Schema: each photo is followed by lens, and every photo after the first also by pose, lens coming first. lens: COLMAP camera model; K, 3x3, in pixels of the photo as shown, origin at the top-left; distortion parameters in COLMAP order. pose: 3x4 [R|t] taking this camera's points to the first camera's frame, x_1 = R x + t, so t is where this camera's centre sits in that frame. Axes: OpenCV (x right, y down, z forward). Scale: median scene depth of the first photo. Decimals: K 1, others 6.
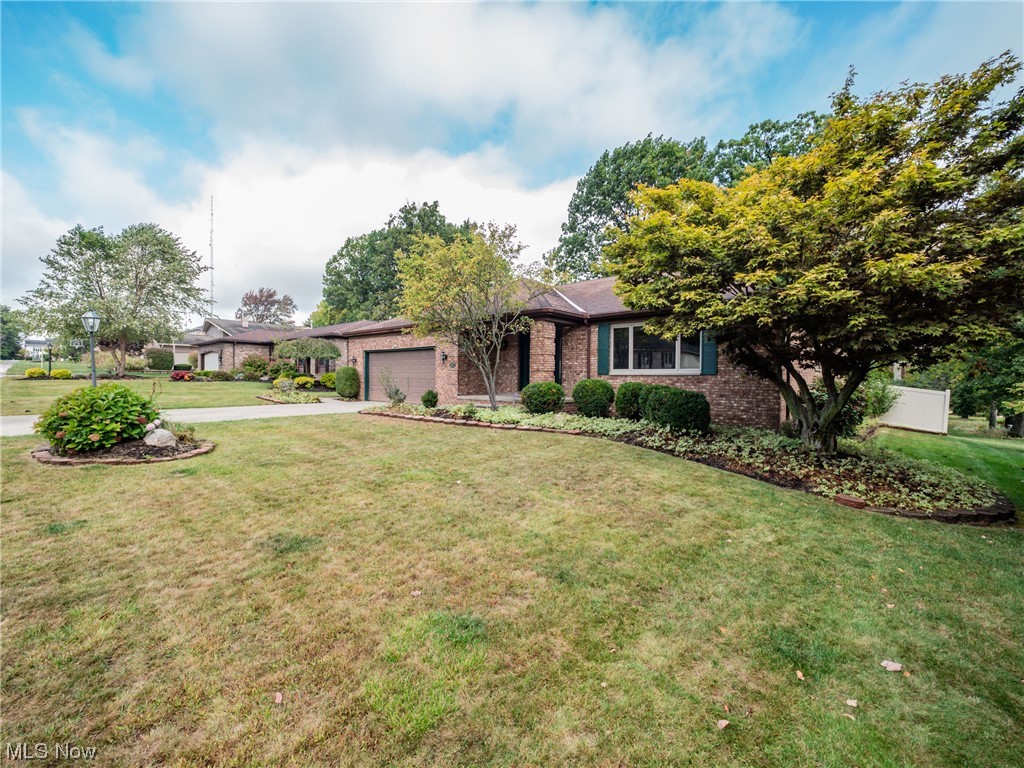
lens RADIAL K [[440.5, 0, 512.0], [0, 440.5, 384.0], [0, 0, 1]] dist [0.001481, 0.000056]
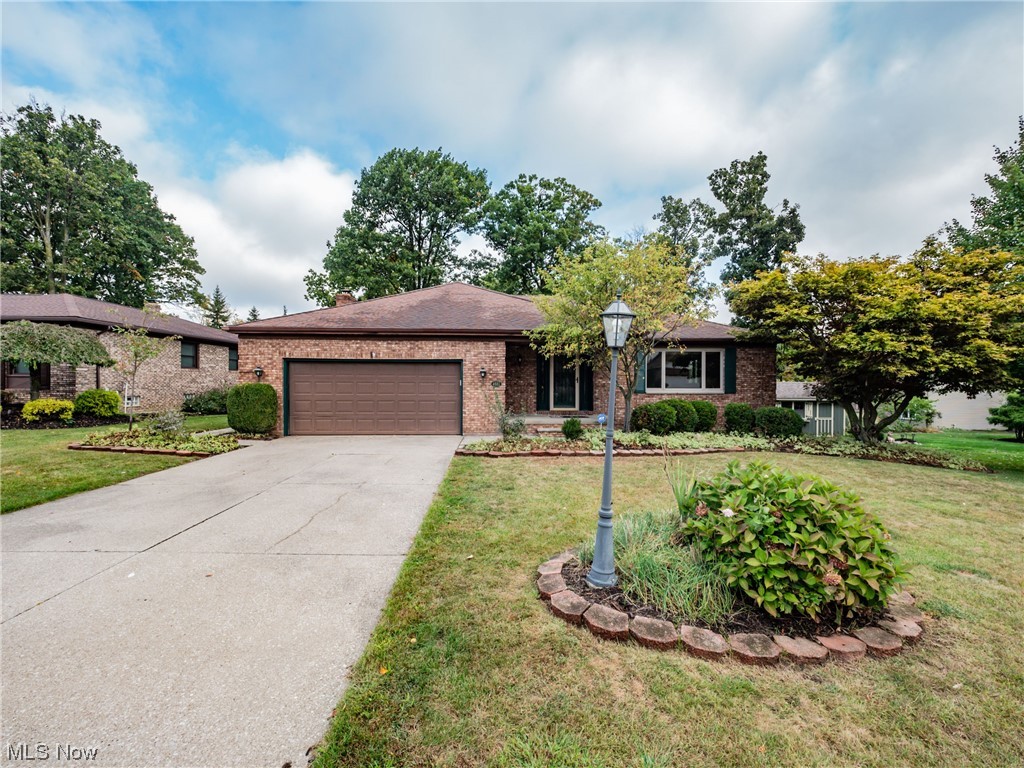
lens RADIAL K [[440.5, 0, 512.0], [0, 440.5, 384.0], [0, 0, 1]] dist [0.001481, 0.000056]
pose [[0.713413, -0.006924, 0.700709, -0.691956], [0.014563, 0.999882, -0.004947, -0.037895], [-0.700592, 0.013734, 0.713430, 0.383092]]
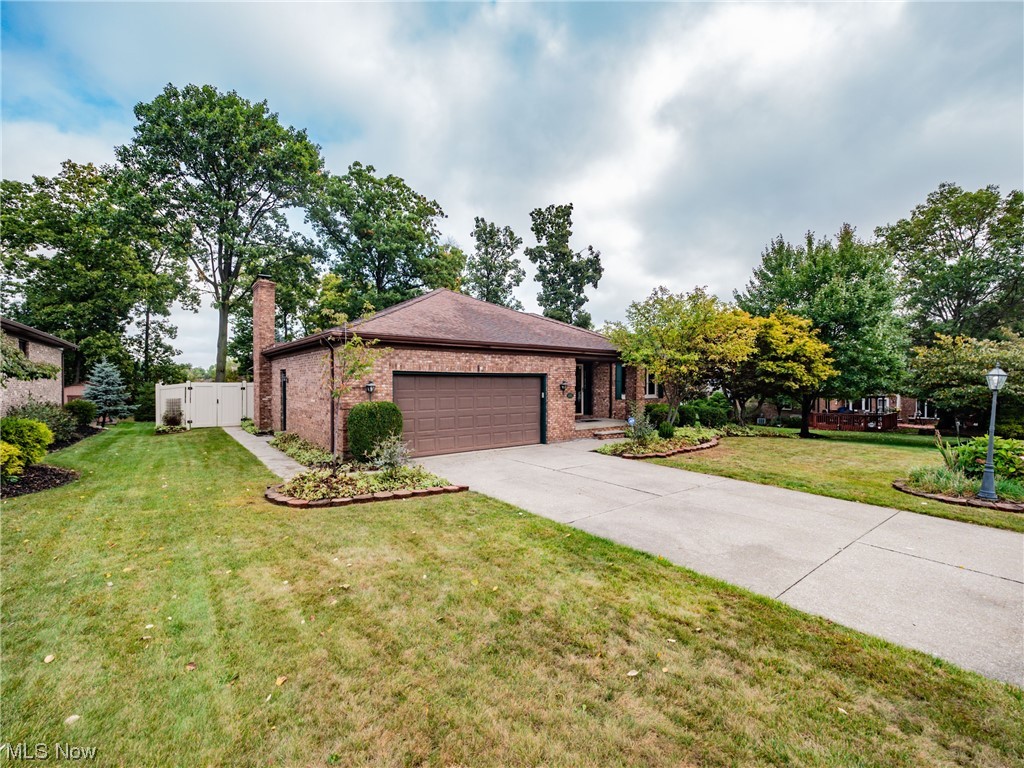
lens RADIAL K [[440.5, 0, 512.0], [0, 440.5, 384.0], [0, 0, 1]] dist [0.001481, 0.000056]
pose [[0.177392, -0.010547, 0.984084, -1.072574], [0.020722, 0.999761, 0.006980, -0.076043], [-0.983922, 0.019154, 0.177568, 0.948335]]
